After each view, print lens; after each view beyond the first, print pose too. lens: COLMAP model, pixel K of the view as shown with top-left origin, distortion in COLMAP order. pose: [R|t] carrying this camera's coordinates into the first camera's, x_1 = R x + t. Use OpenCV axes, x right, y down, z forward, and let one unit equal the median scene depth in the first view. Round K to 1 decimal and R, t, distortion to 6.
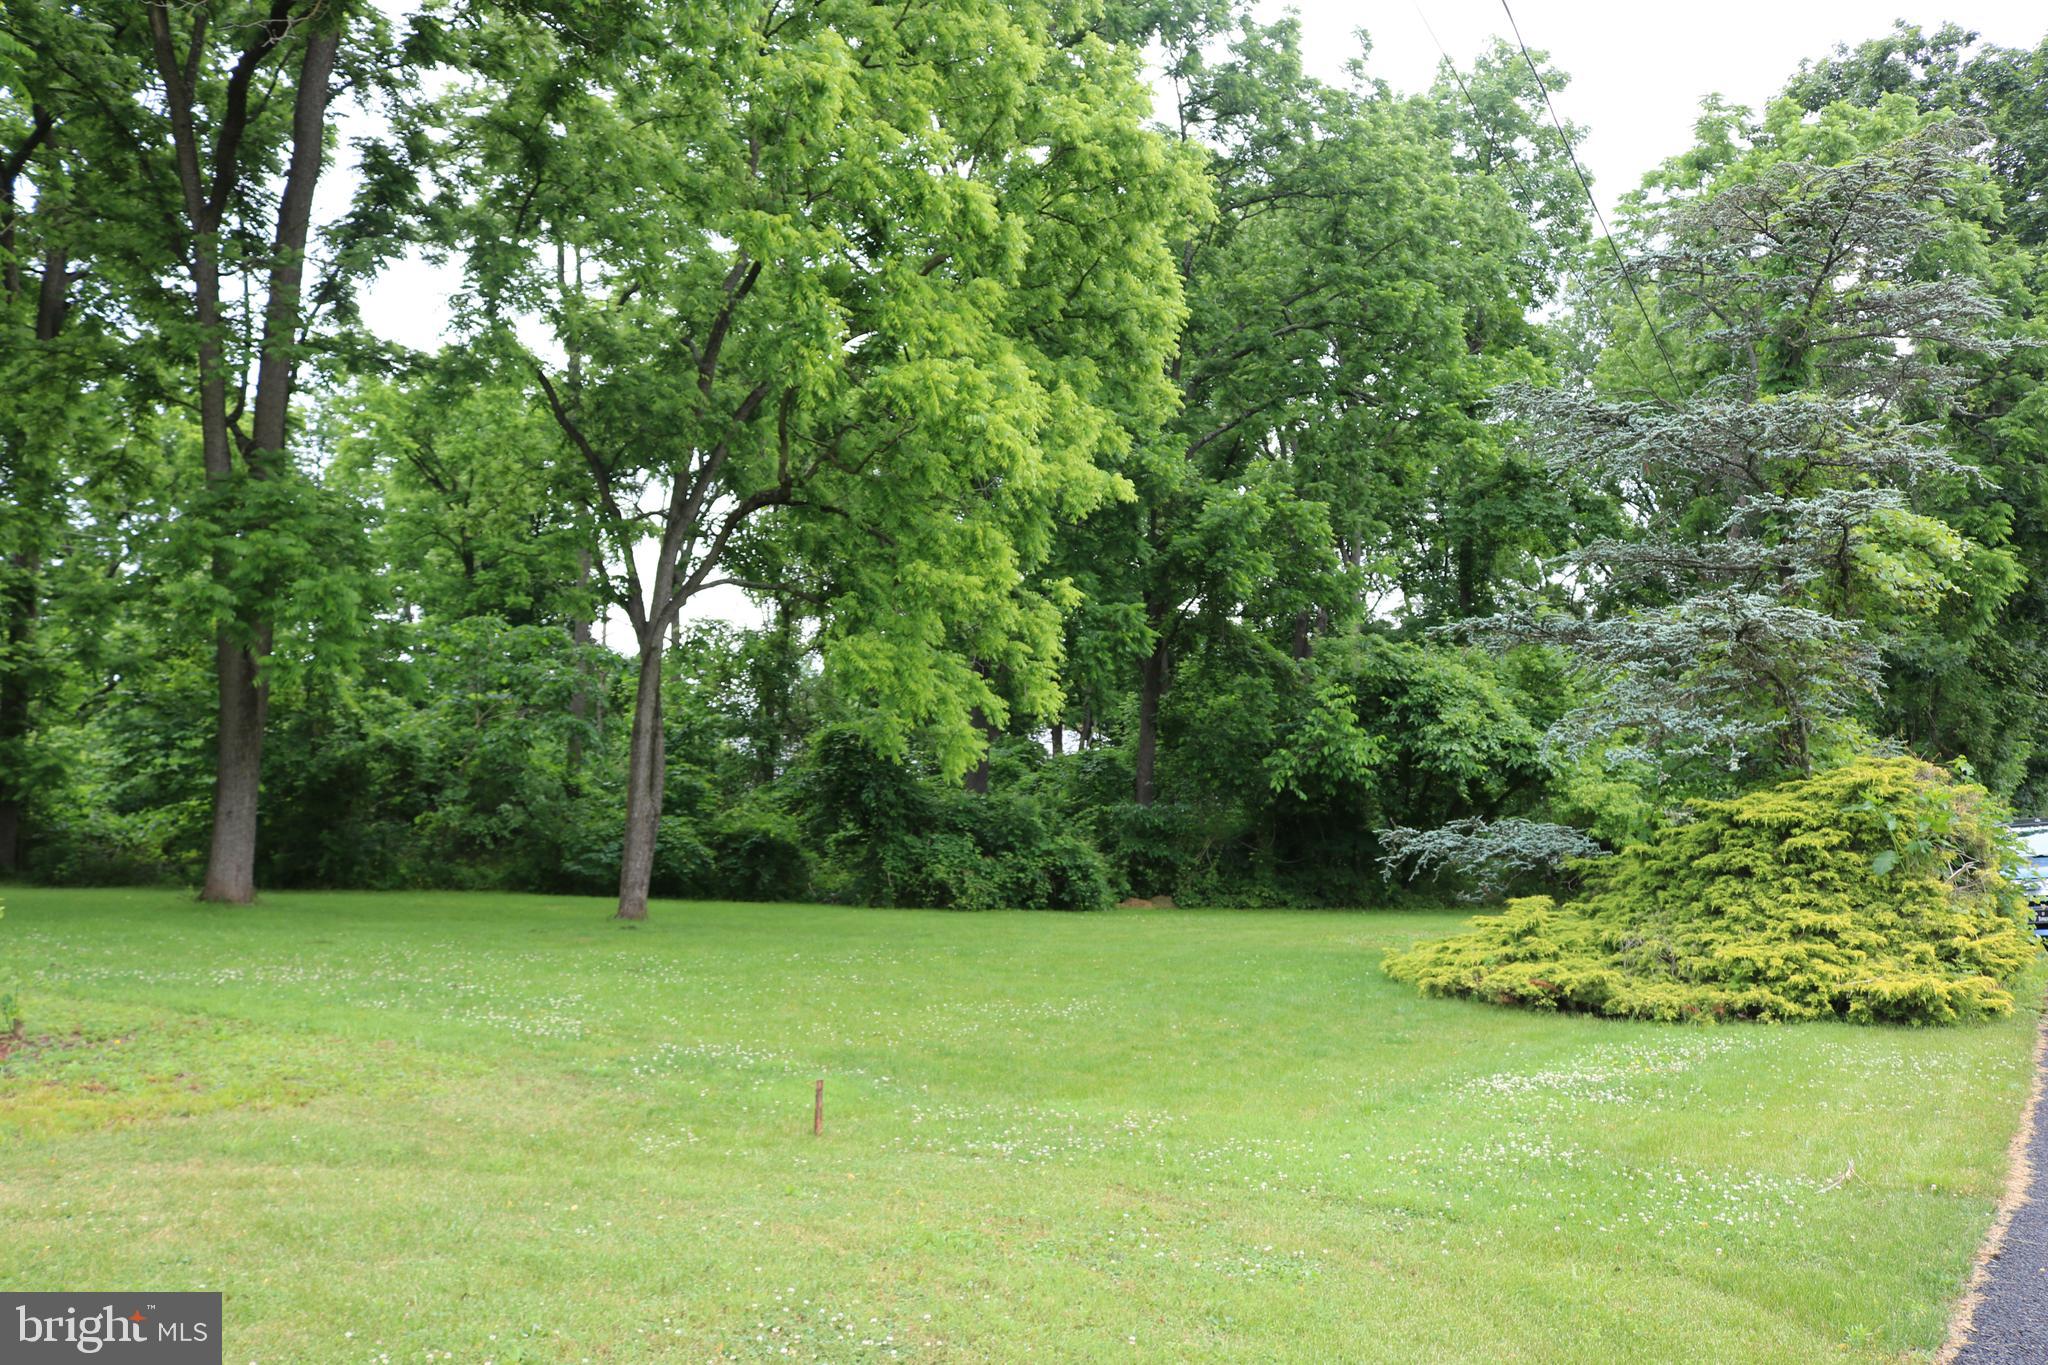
lens RADIAL K [[1666.3, 0, 1019.1], [0, 1666.3, 680.8], [0, 0, 1]] dist [-0.009855, 0.015451]
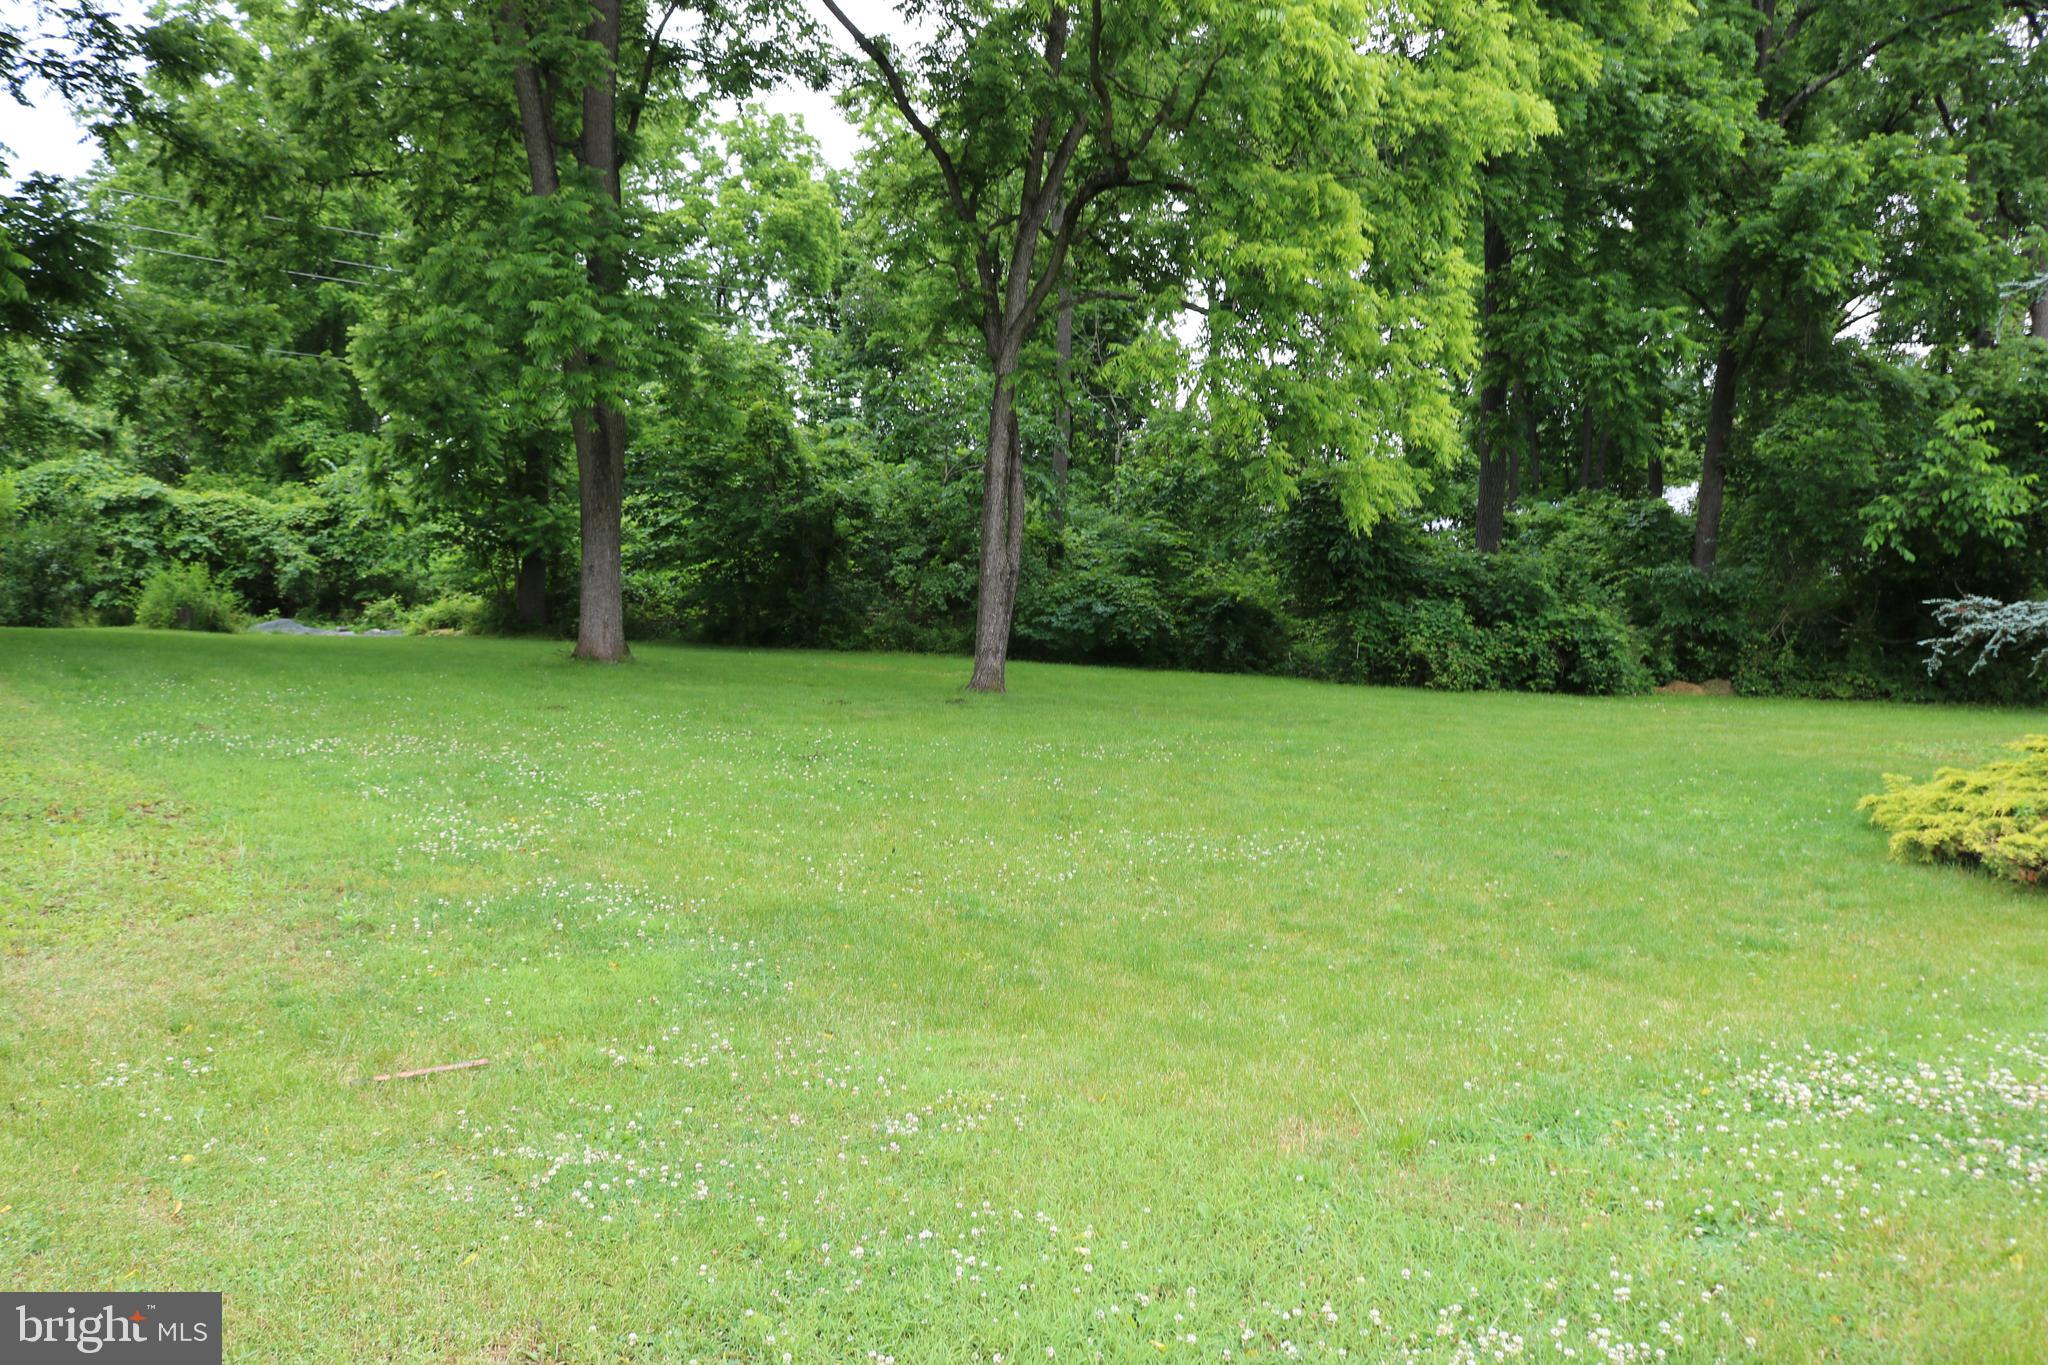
lens RADIAL K [[1666.3, 0, 1026.3], [0, 1666.3, 684.5], [0, 0, 1]] dist [-0.009855, 0.015451]
pose [[0.928763, 0.031193, -0.369358, 0.078536], [0.021497, 0.990243, 0.137684, 0.013757], [0.370049, -0.135816, 0.919031, 0.141890]]
